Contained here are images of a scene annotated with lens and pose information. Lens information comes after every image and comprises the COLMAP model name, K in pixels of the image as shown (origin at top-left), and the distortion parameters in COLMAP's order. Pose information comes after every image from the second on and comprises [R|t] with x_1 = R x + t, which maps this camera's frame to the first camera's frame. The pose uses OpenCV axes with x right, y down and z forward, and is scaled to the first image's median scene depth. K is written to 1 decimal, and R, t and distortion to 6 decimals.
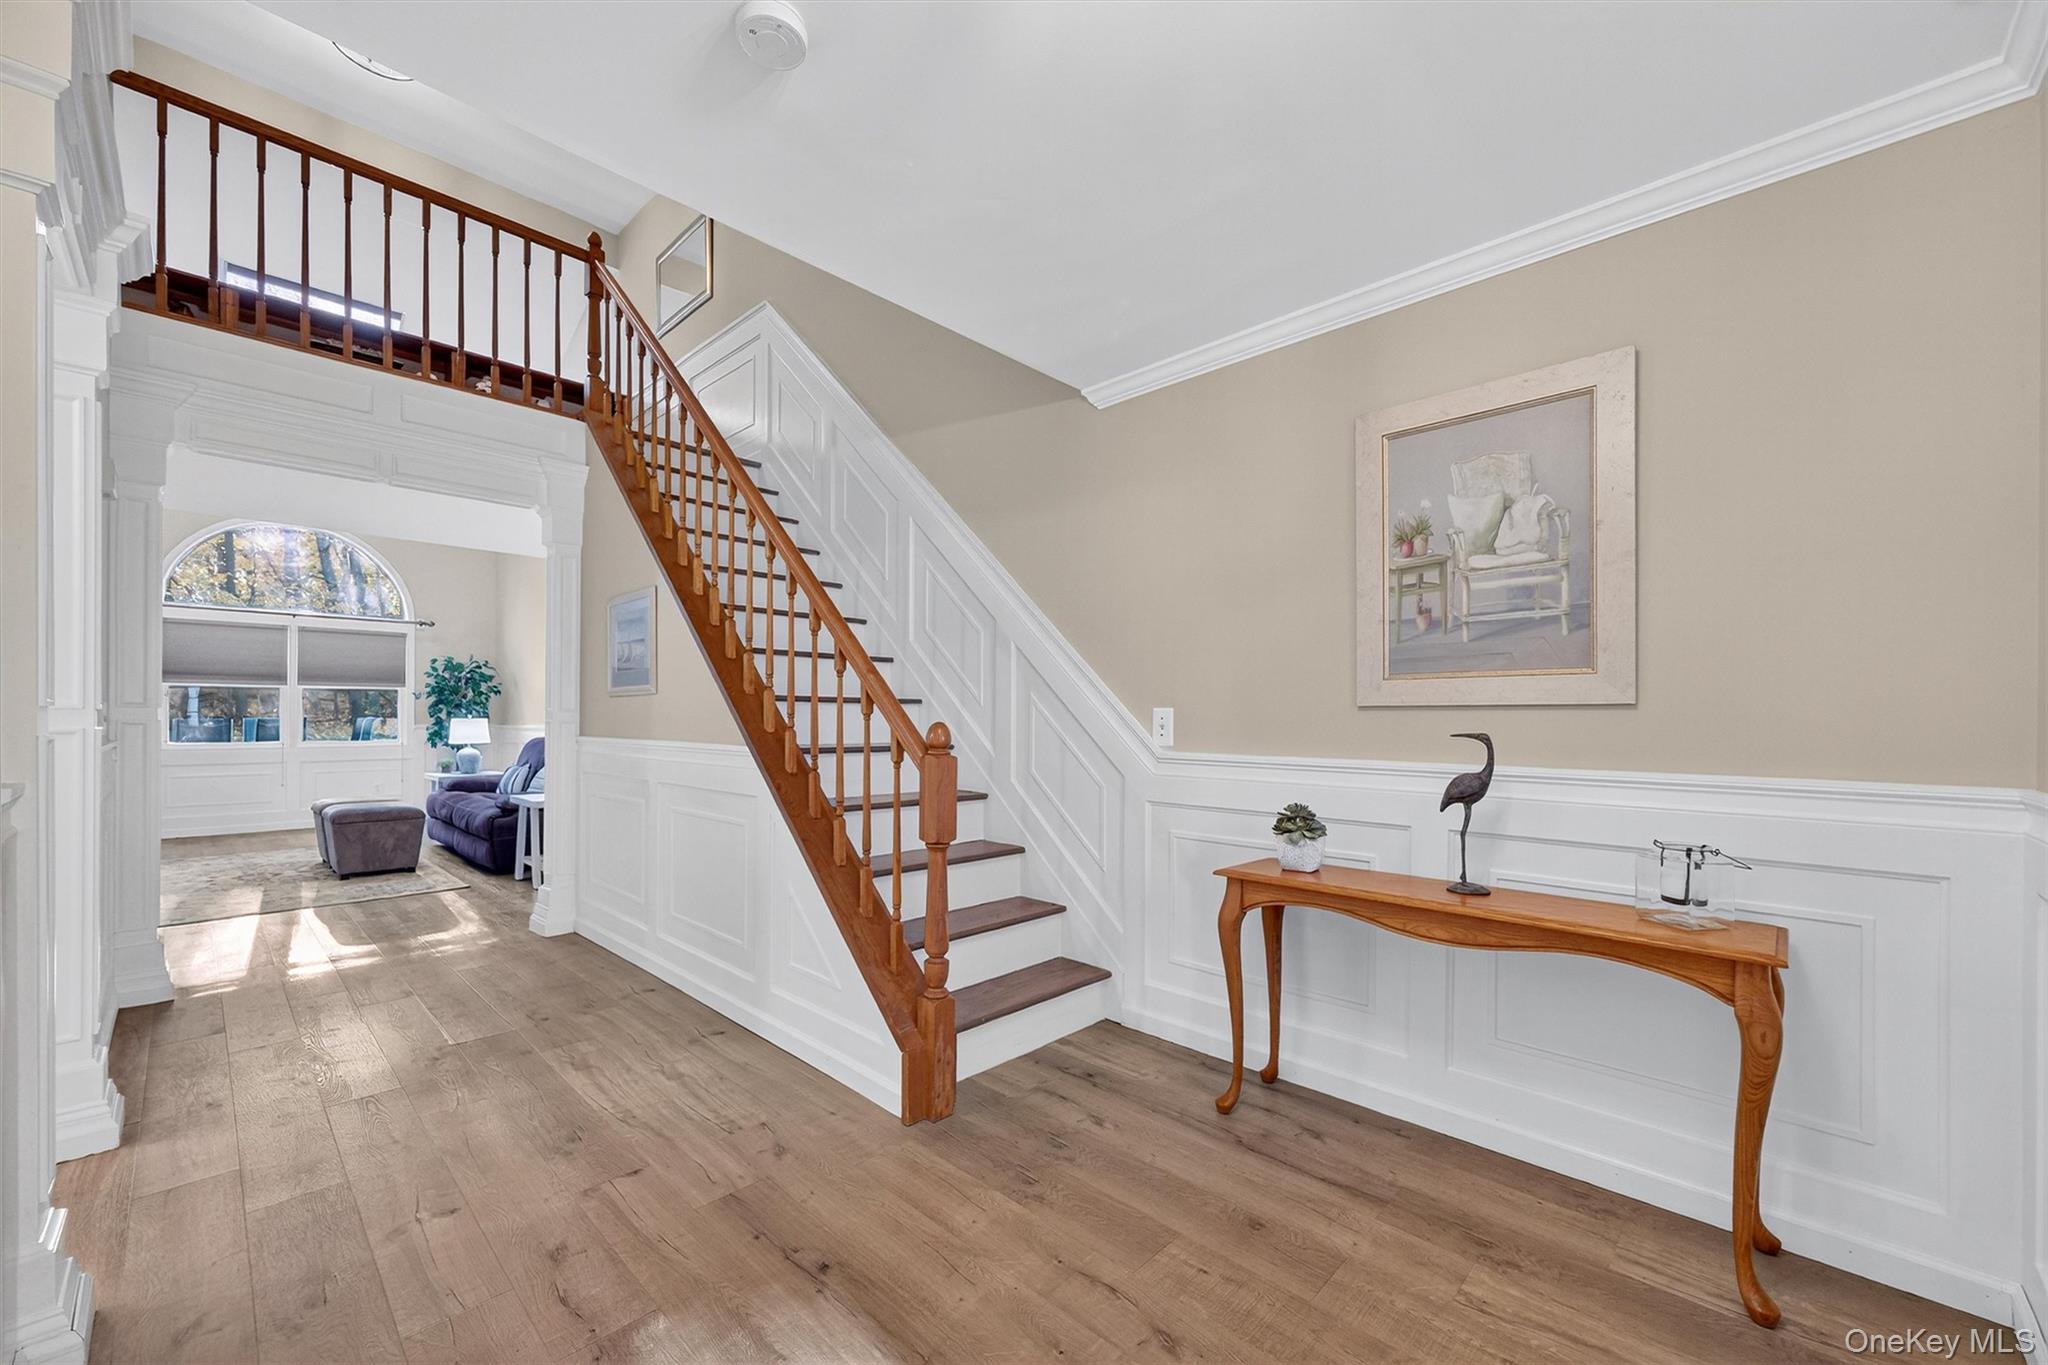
lens RADIAL K [[795.1, 0, 1020.5], [0, 795.1, 710.7], [0, 0, 1]] dist [-0.000534, -0.000006]
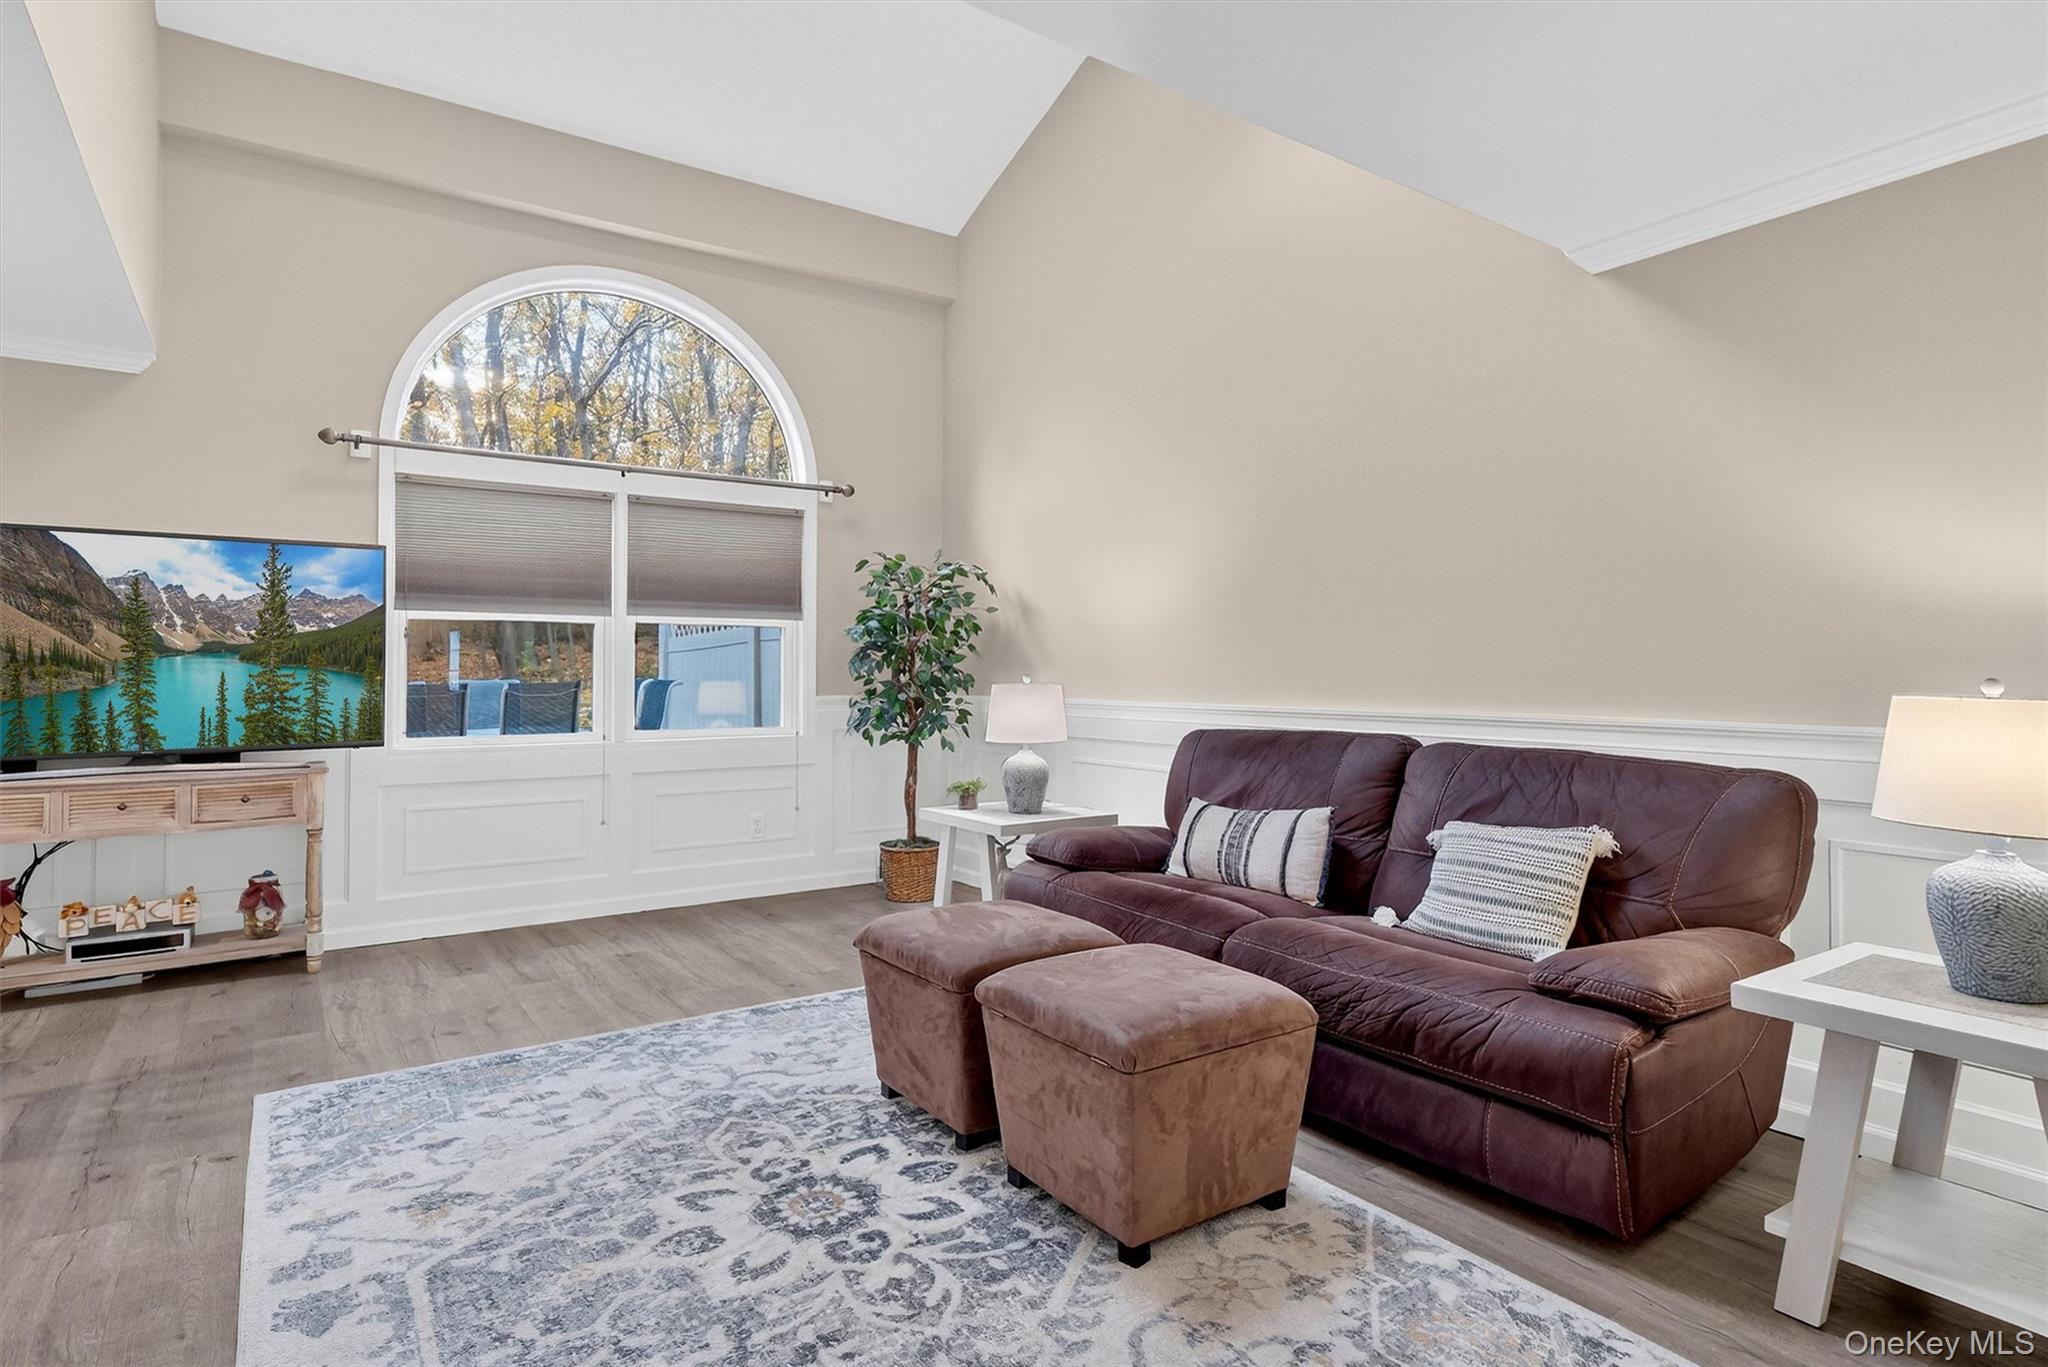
lens RADIAL K [[1052.5, 0, 1001.9], [0, 1052.5, 631.8], [0, 0, 1]] dist [-0.017285, 0.000061]
pose [[0.978234, -0.007817, -0.207359, -0.538494], [0.001717, 0.999561, -0.029582, -0.001522], [0.207499, 0.028582, 0.977818, 0.402338]]
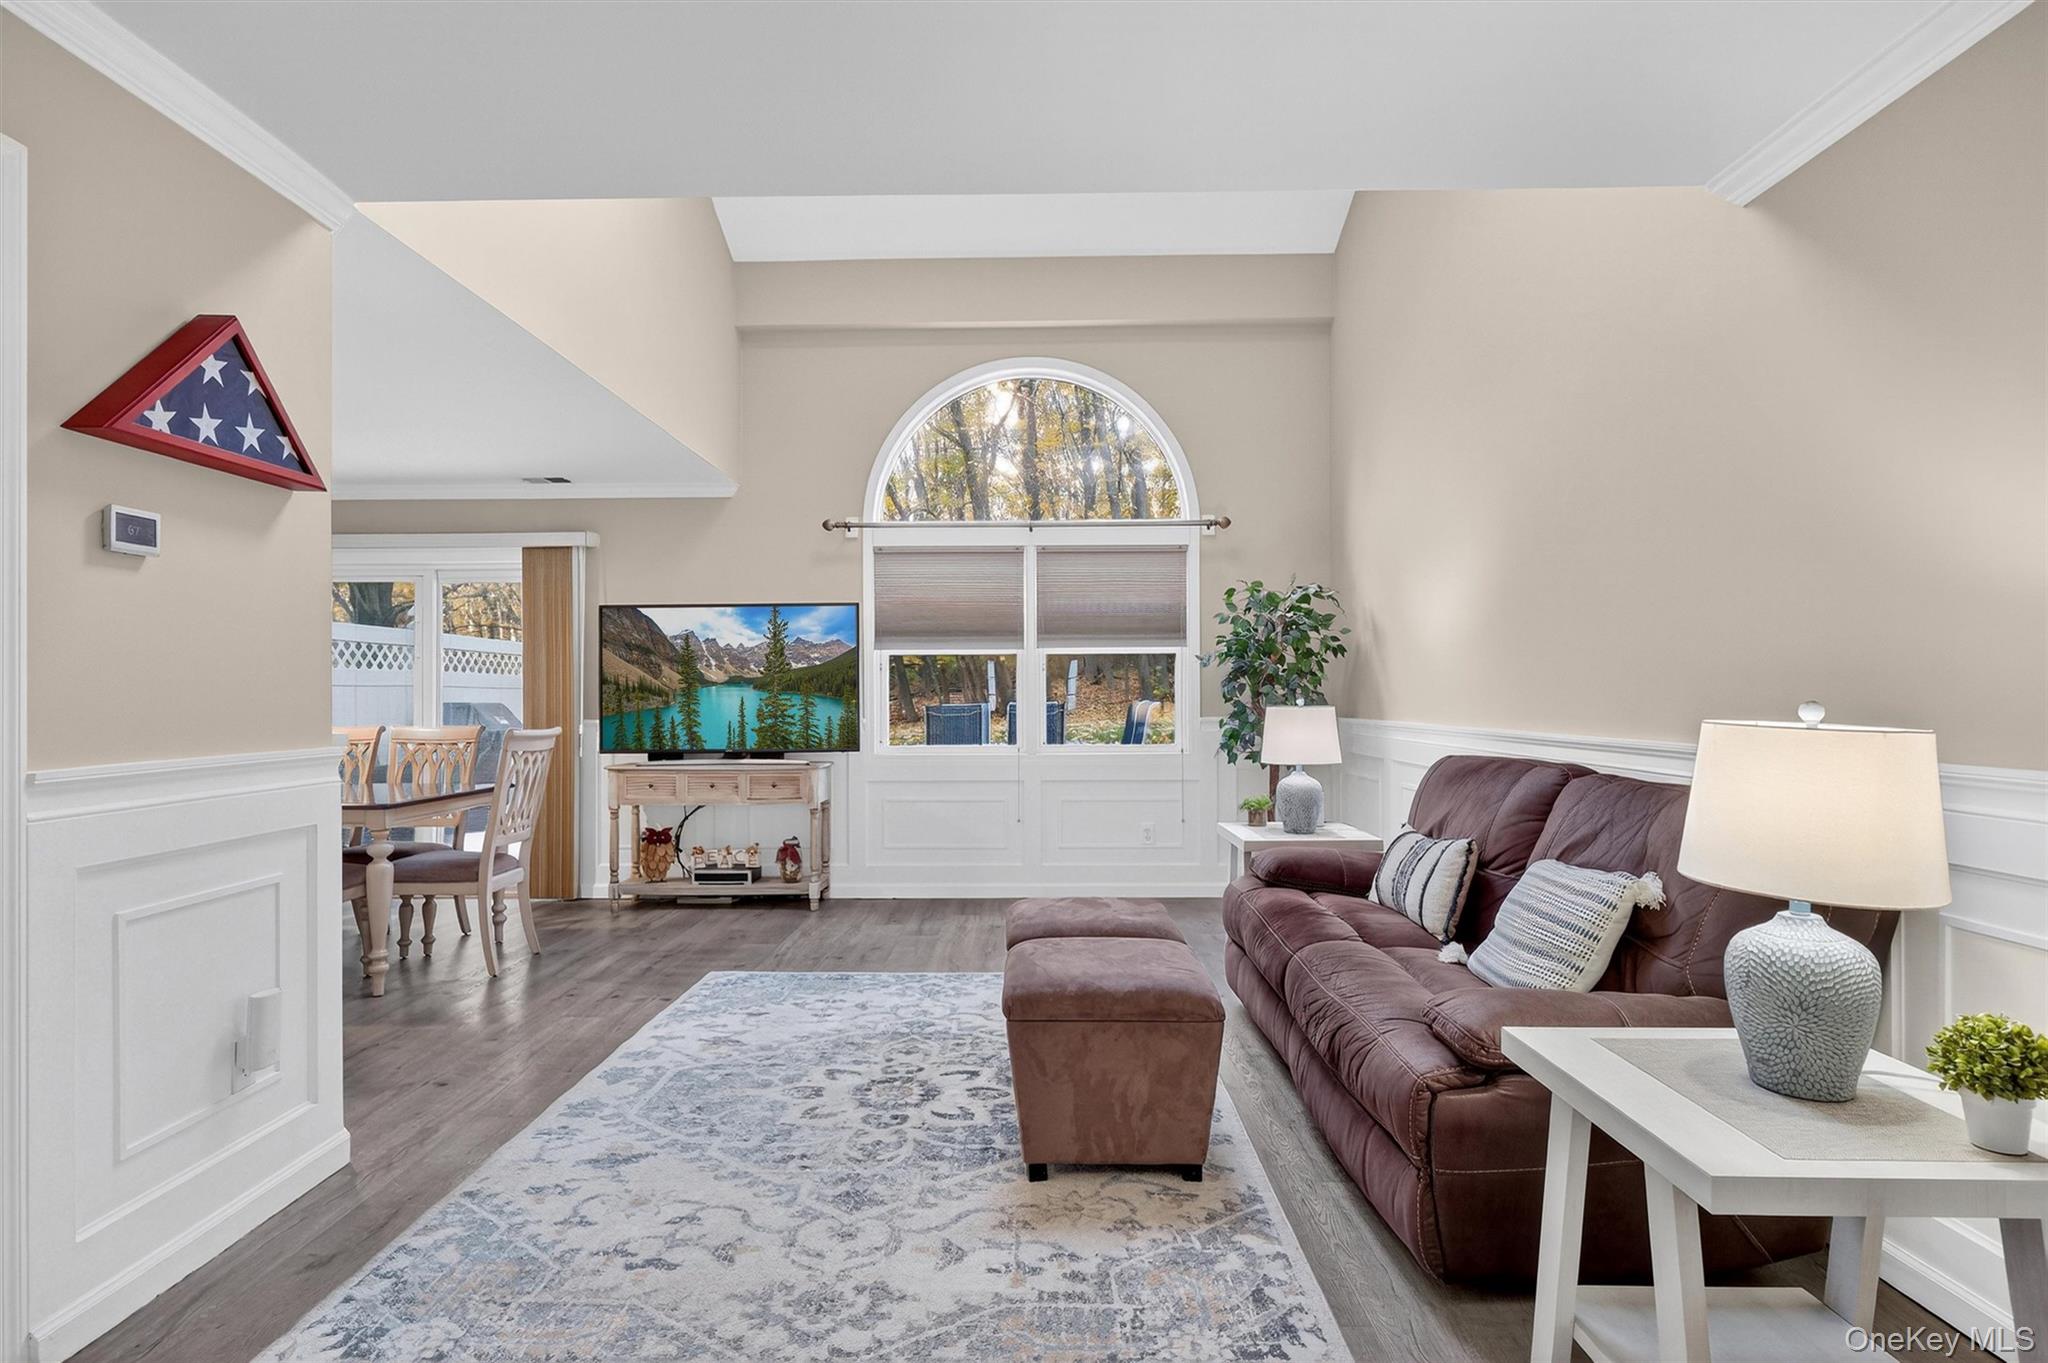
lens RADIAL K [[1087.0, 0, 1017.0], [0, 1087.0, 687.5], [0, 0, 1]] dist [-0.000128, 0.000044]
pose [[0.680681, -0.007885, -0.732537, -0.330252], [0.009286, 0.999955, -0.002135, -0.000902], [0.732521, -0.005349, 0.680724, 0.437699]]
